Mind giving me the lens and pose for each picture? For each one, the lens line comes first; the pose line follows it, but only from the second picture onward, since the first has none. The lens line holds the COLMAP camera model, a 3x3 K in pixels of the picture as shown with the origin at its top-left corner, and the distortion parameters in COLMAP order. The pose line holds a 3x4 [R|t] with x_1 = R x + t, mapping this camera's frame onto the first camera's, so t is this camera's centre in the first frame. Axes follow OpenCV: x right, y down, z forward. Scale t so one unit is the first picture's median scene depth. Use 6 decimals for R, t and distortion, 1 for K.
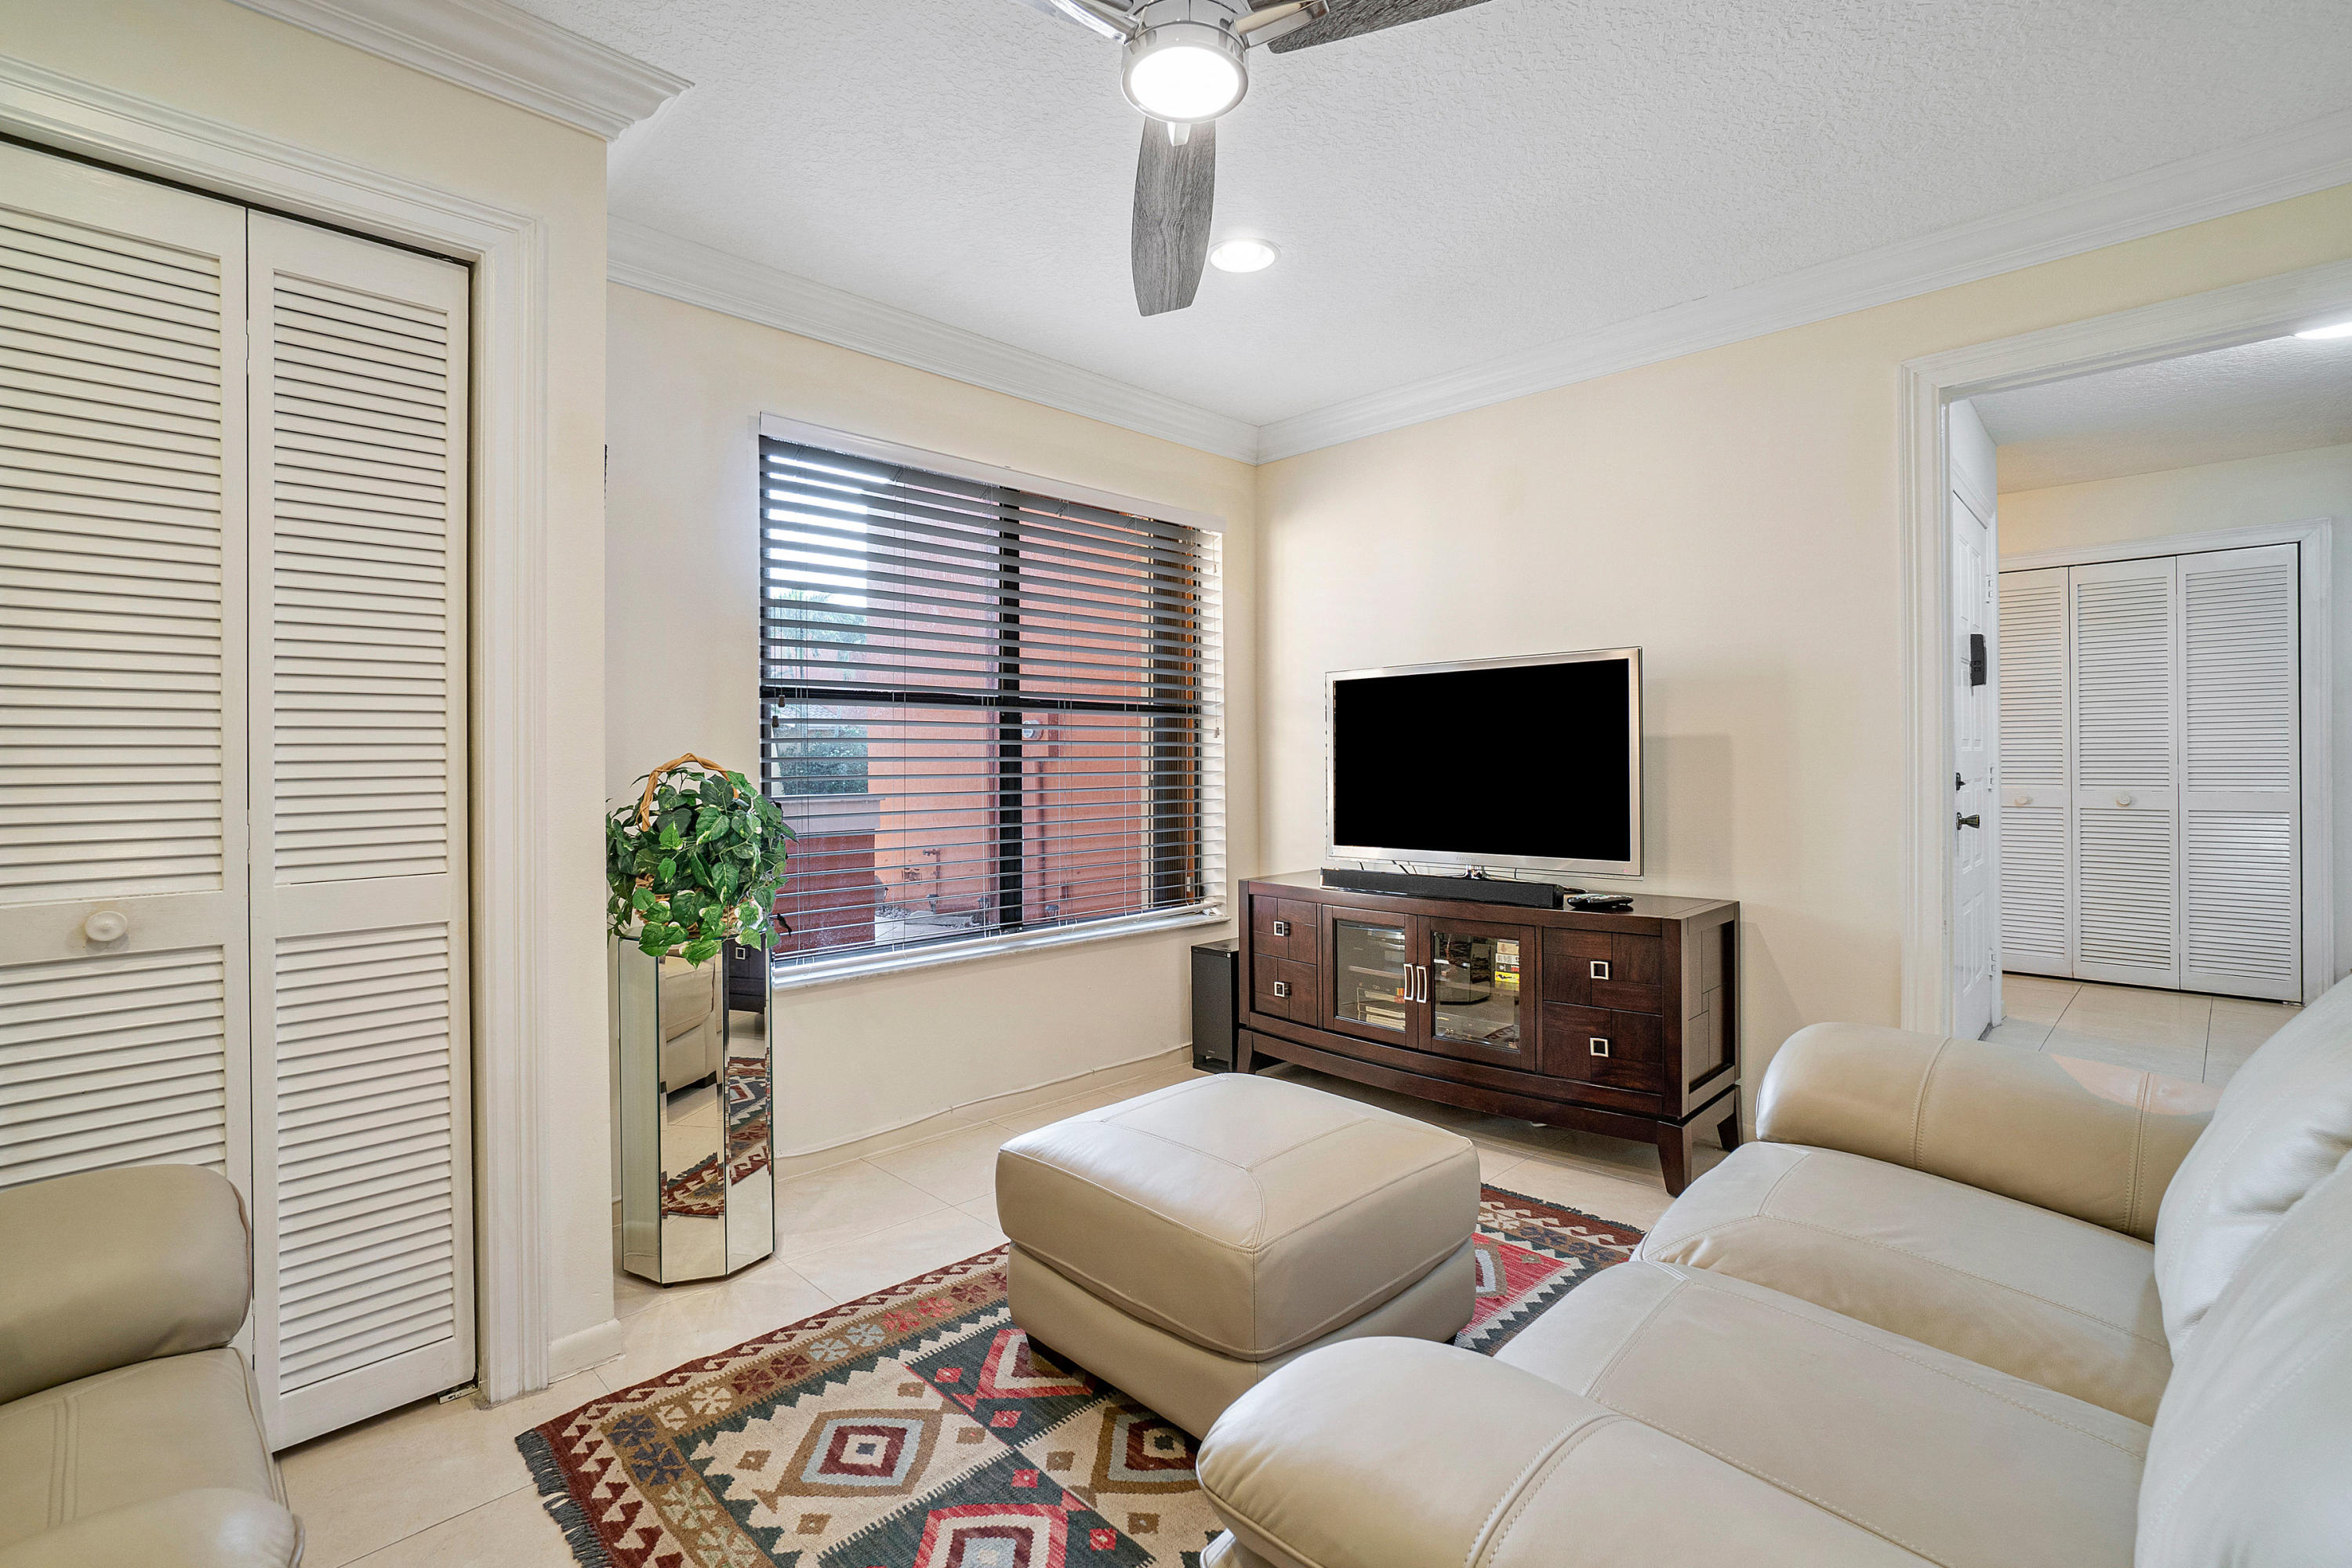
lens RADIAL K [[1054.5, 0, 1167.8], [0, 1054.5, 769.1], [0, 0, 1]] dist [-0.040943, 0.018069]
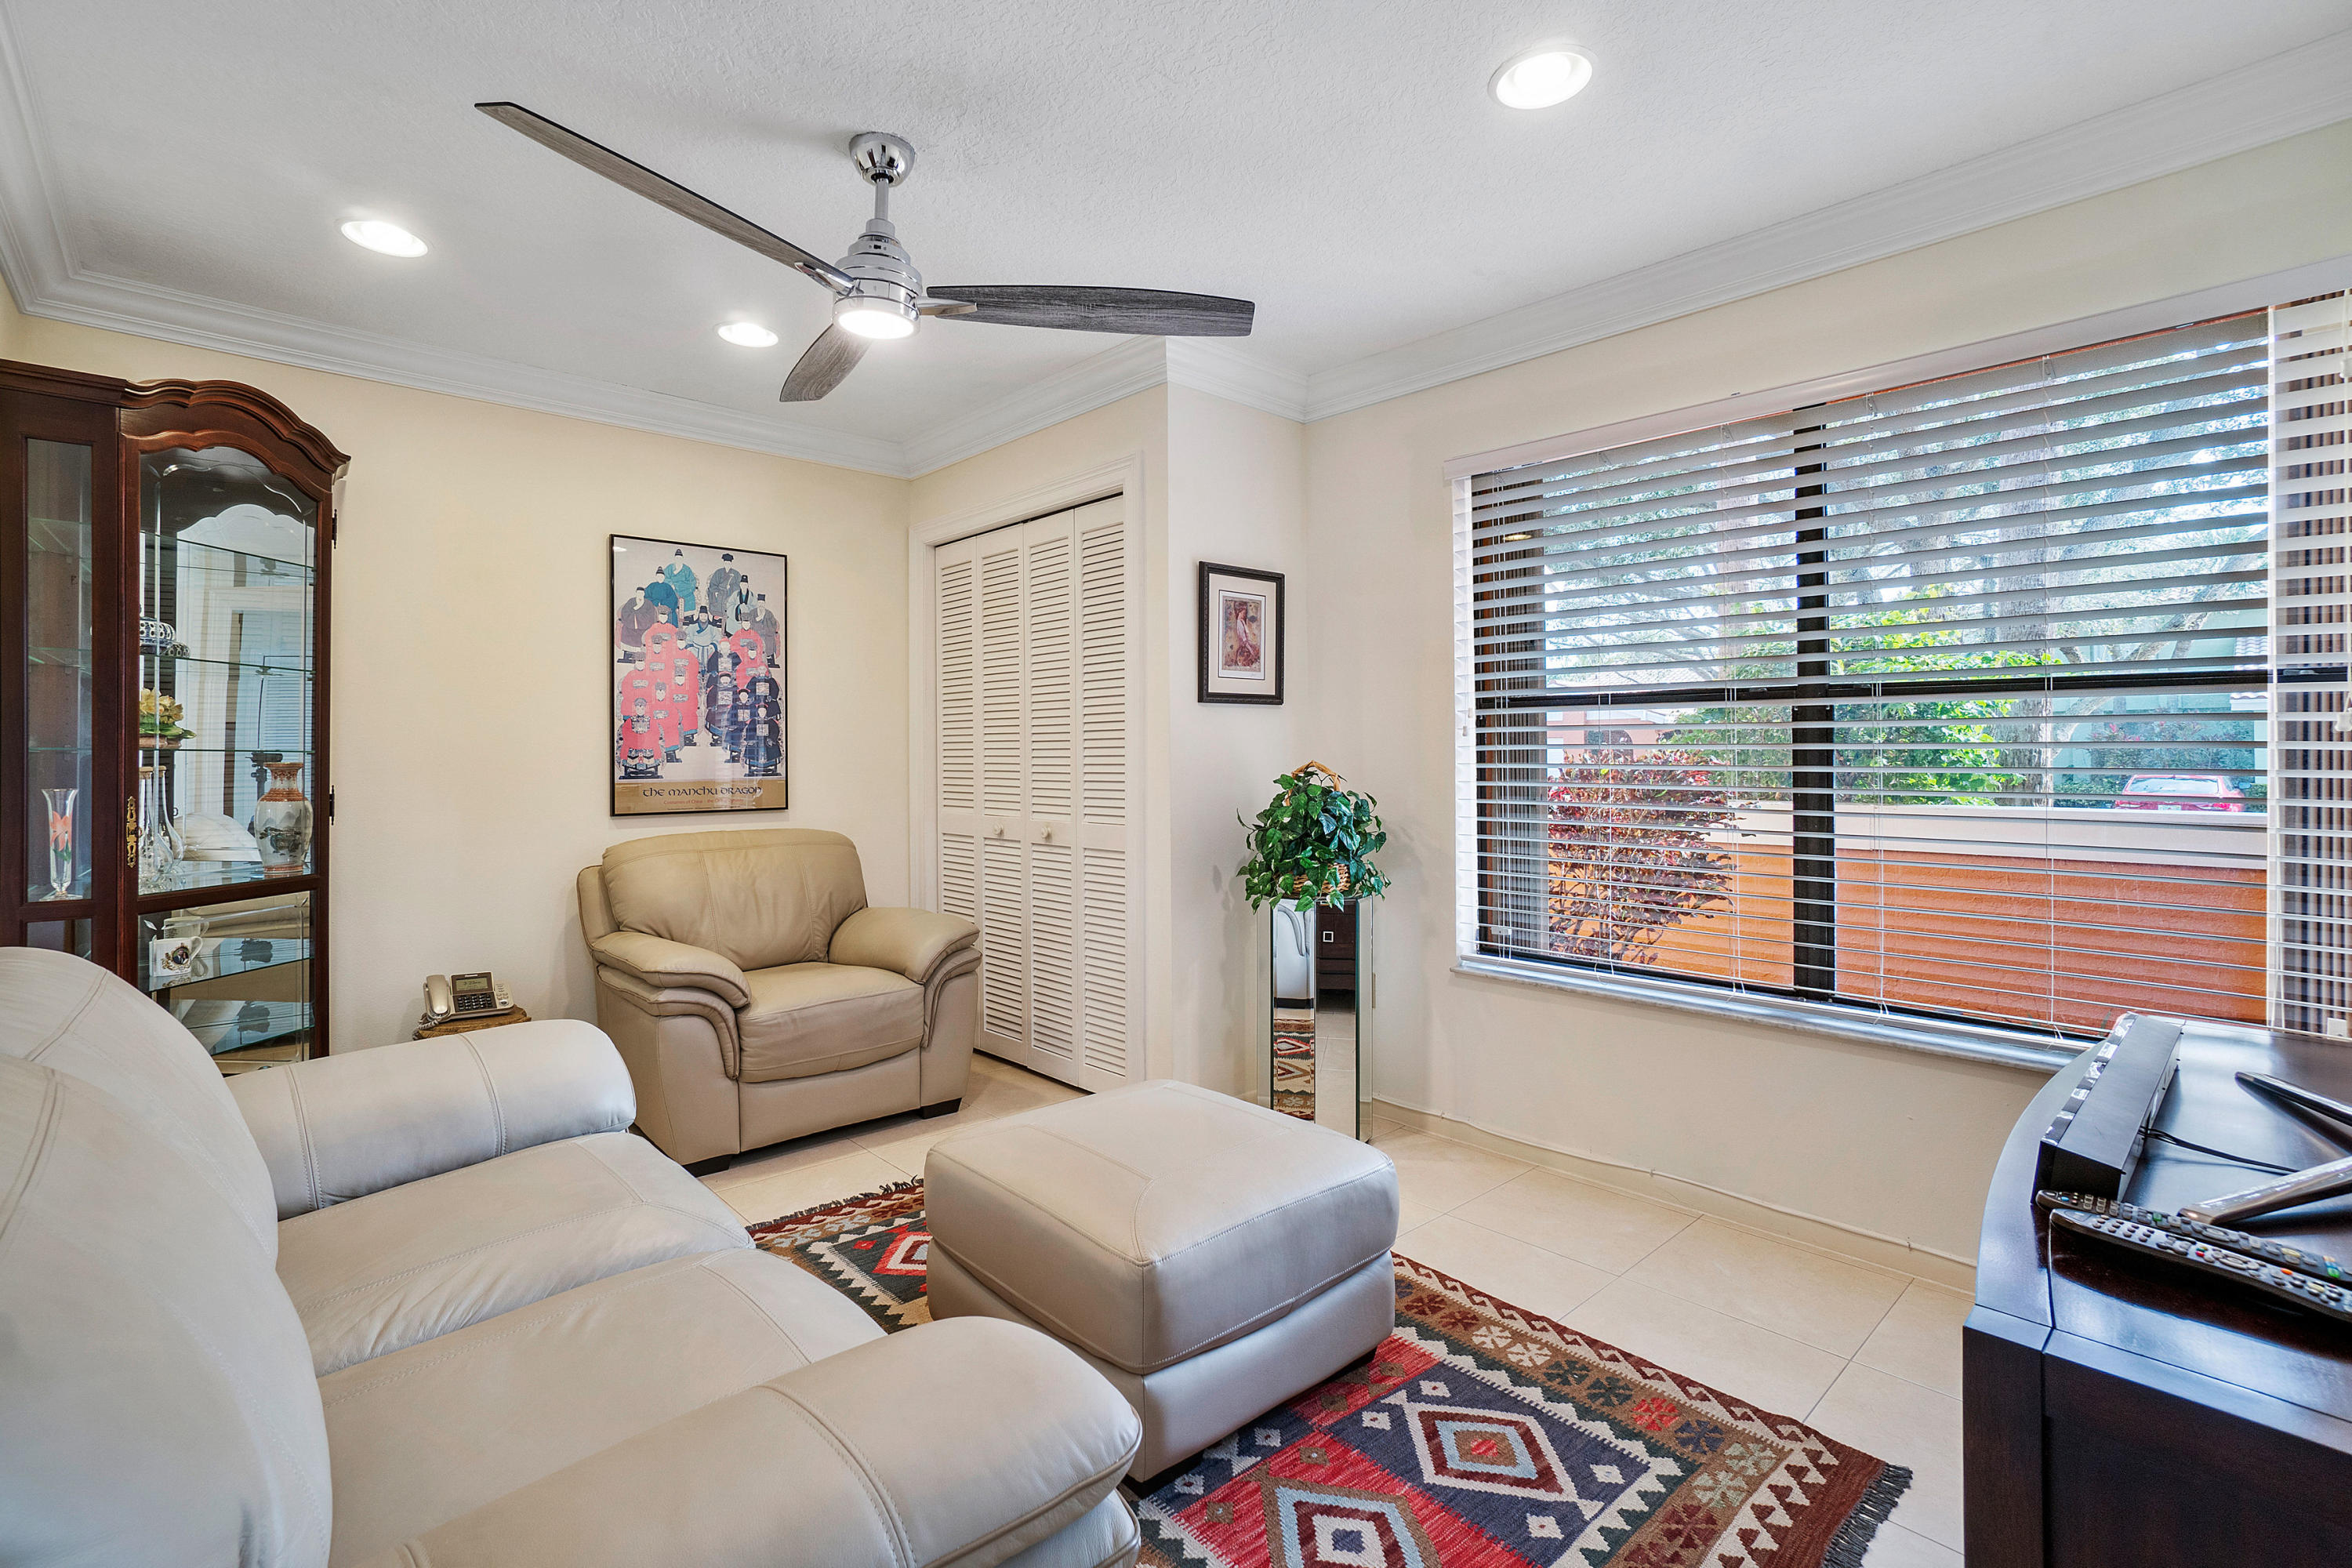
lens RADIAL K [[1054.5, 0, 1167.8], [0, 1054.5, 769.1], [0, 0, 1]] dist [-0.040943, 0.018069]
pose [[-0.043669, 0.004290, -0.999037, 0.605775], [-0.018324, 0.999819, 0.005095, -0.005417], [0.998878, 0.018529, -0.043583, 0.595313]]
